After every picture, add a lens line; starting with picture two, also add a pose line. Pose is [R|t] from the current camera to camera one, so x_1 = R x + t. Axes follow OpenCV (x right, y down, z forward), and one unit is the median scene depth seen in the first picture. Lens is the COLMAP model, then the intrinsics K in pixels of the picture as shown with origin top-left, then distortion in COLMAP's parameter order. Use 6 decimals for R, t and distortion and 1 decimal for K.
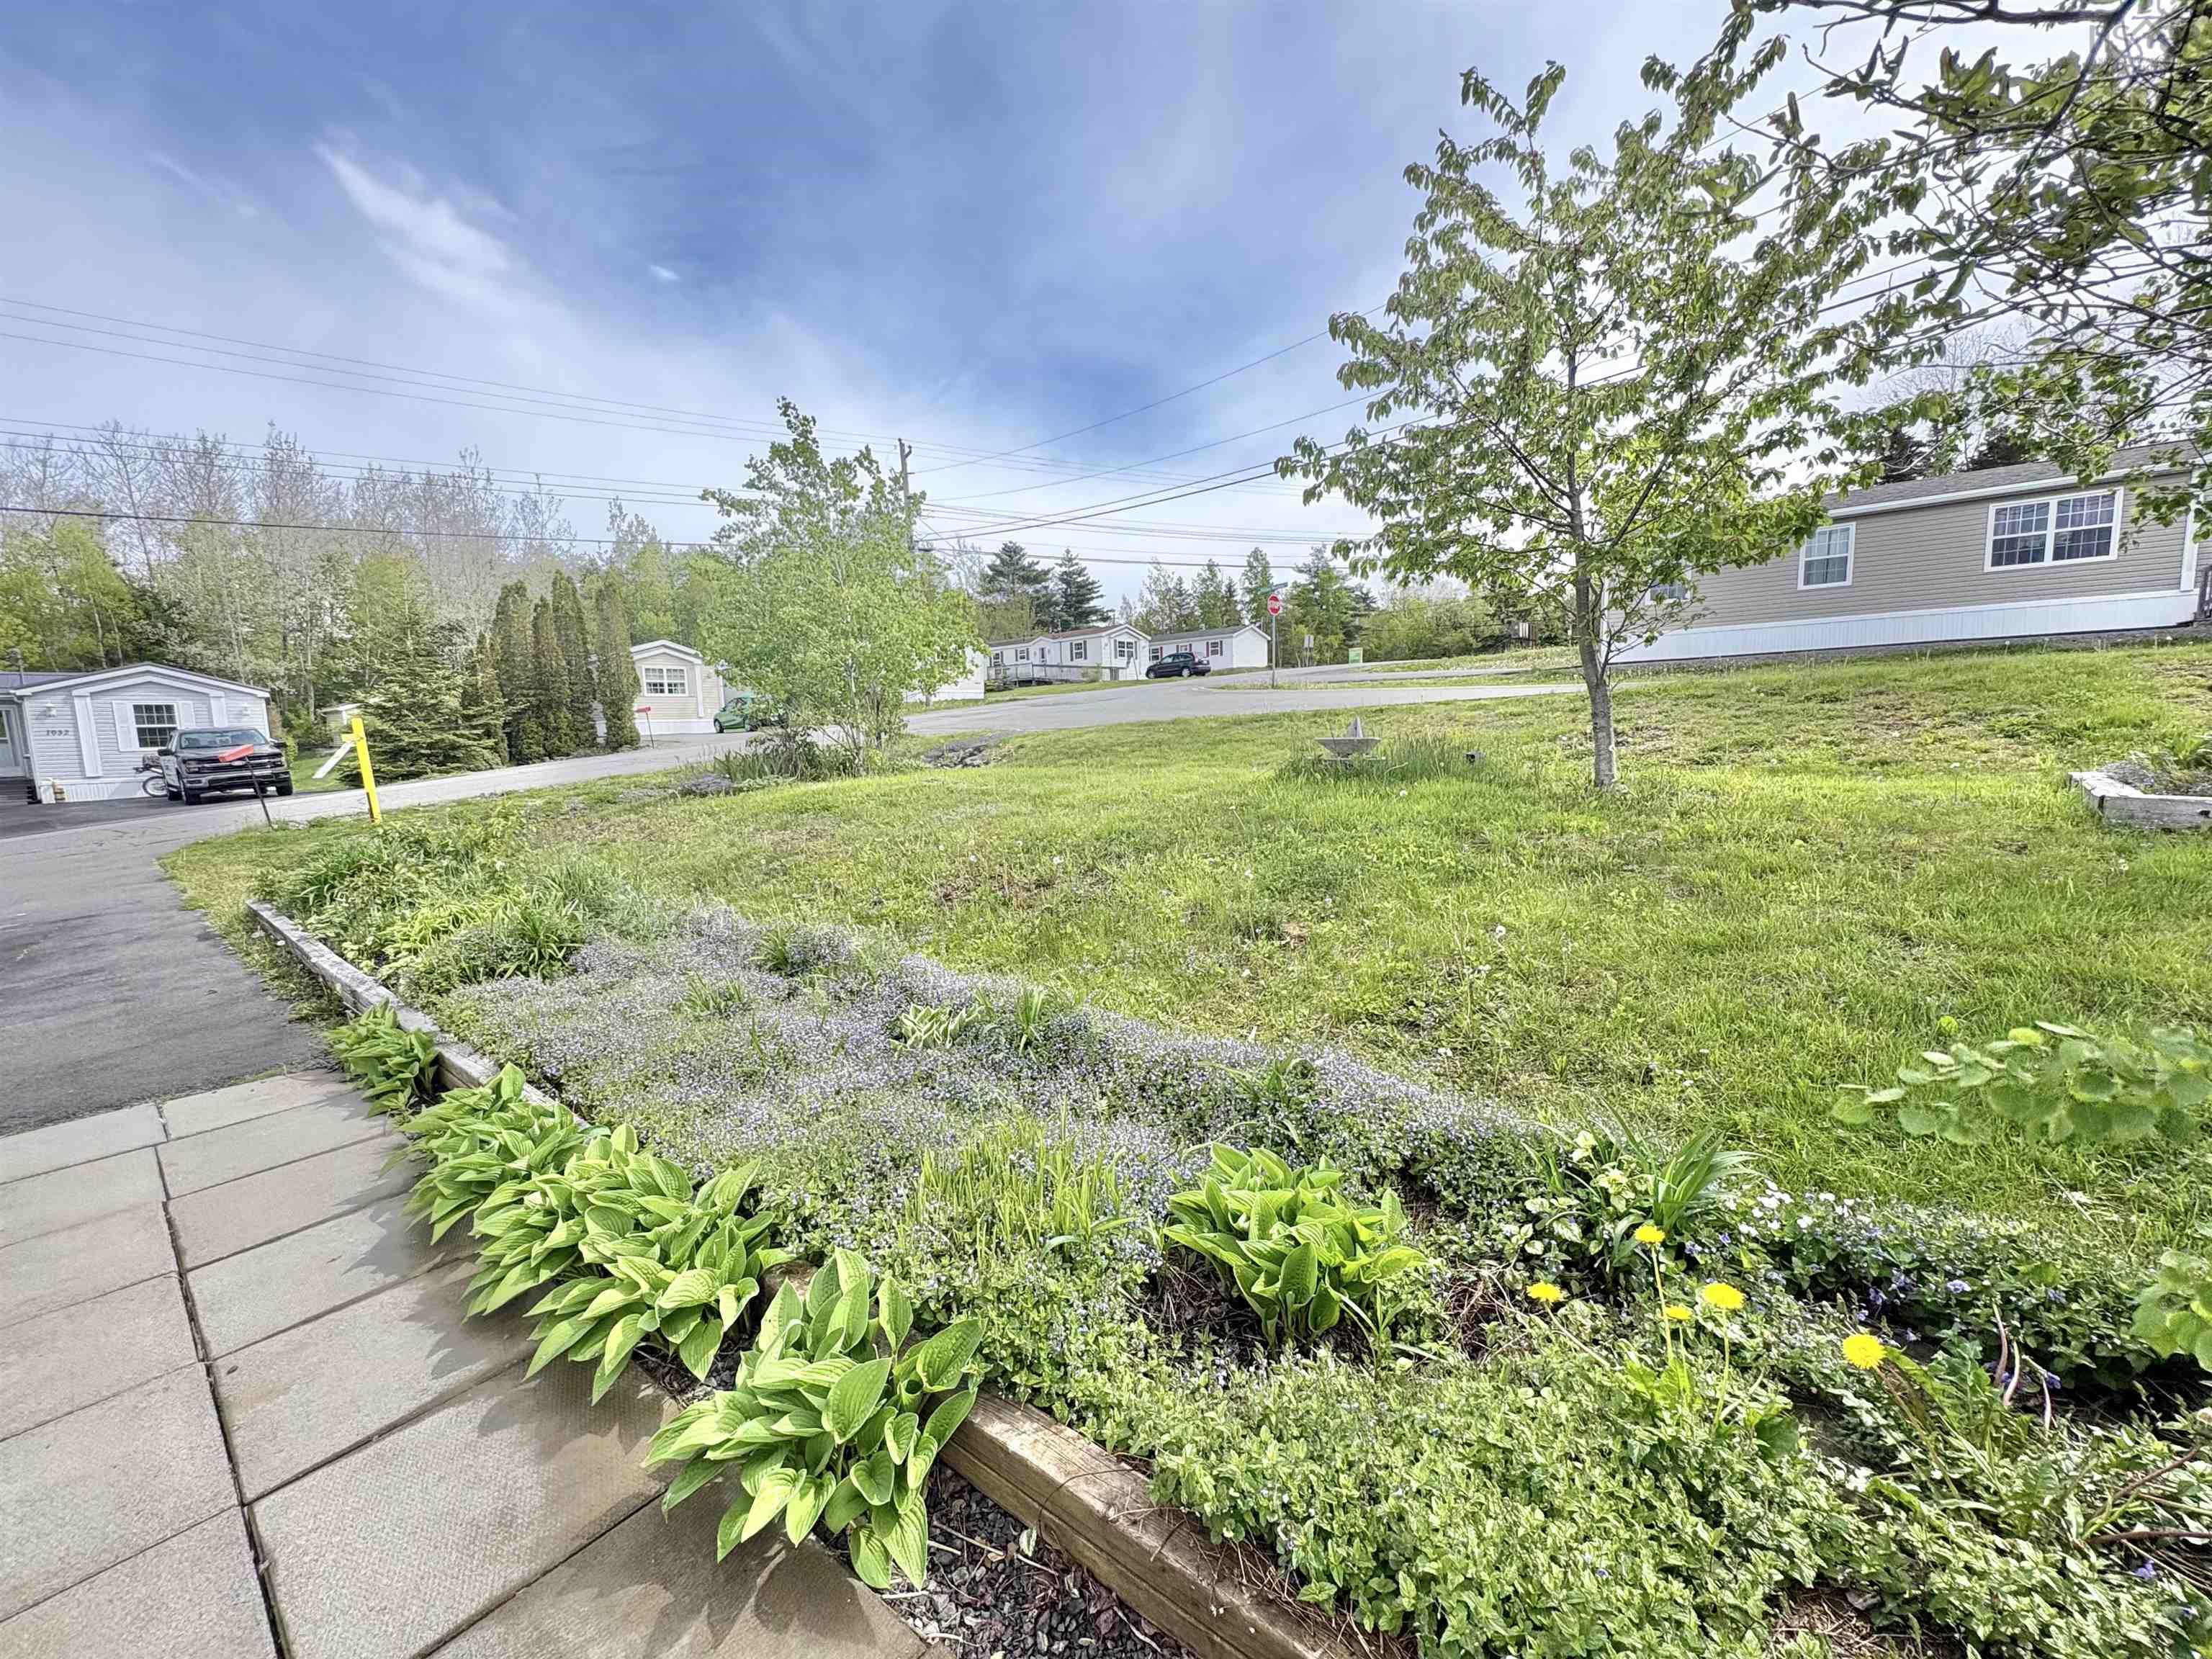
lens RADIAL K [[909.1, 0, 1106.0], [0, 909.1, 829.5], [0, 0, 1]] dist [-0.000526, -0.000163]
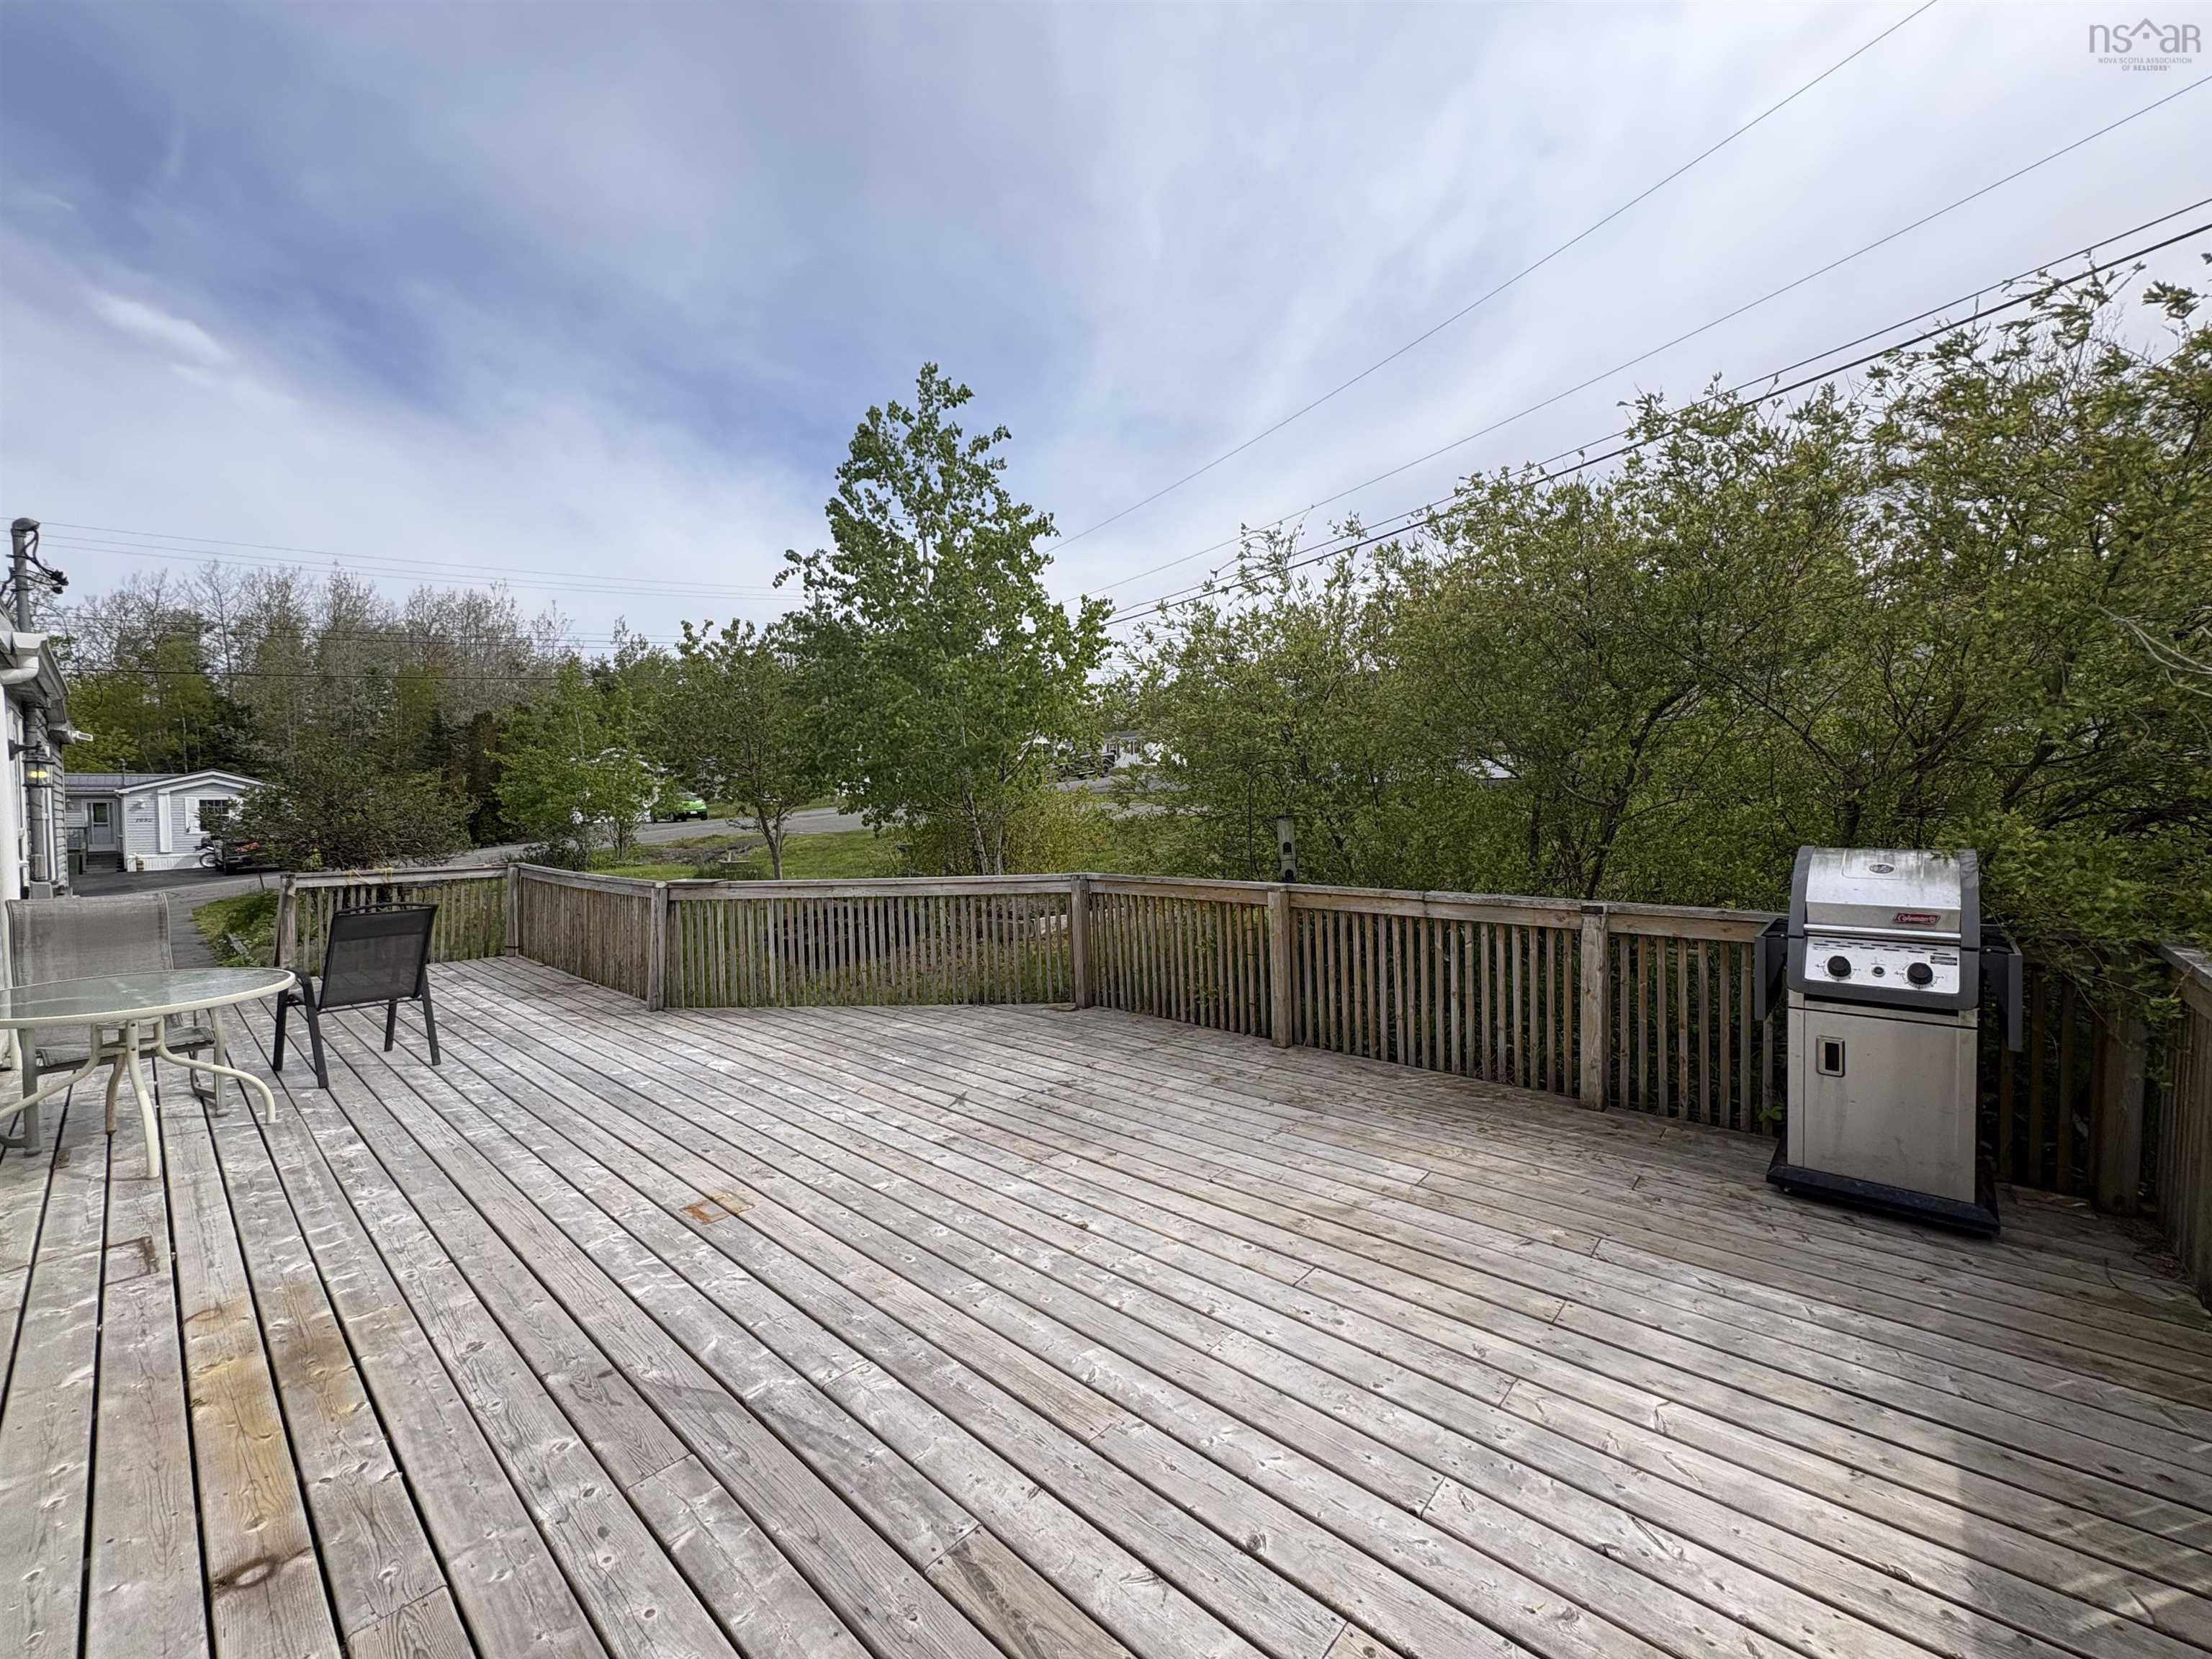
lens RADIAL K [[884.5, 0, 1106.0], [0, 884.5, 829.5], [0, 0, 1]] dist [-0.001385, -0.005349]
pose [[0.999672, 0.012720, -0.022224, 0.285319], [-0.014593, 0.996162, -0.086302, -0.000341], [0.021041, 0.086598, 0.996021, -0.248853]]
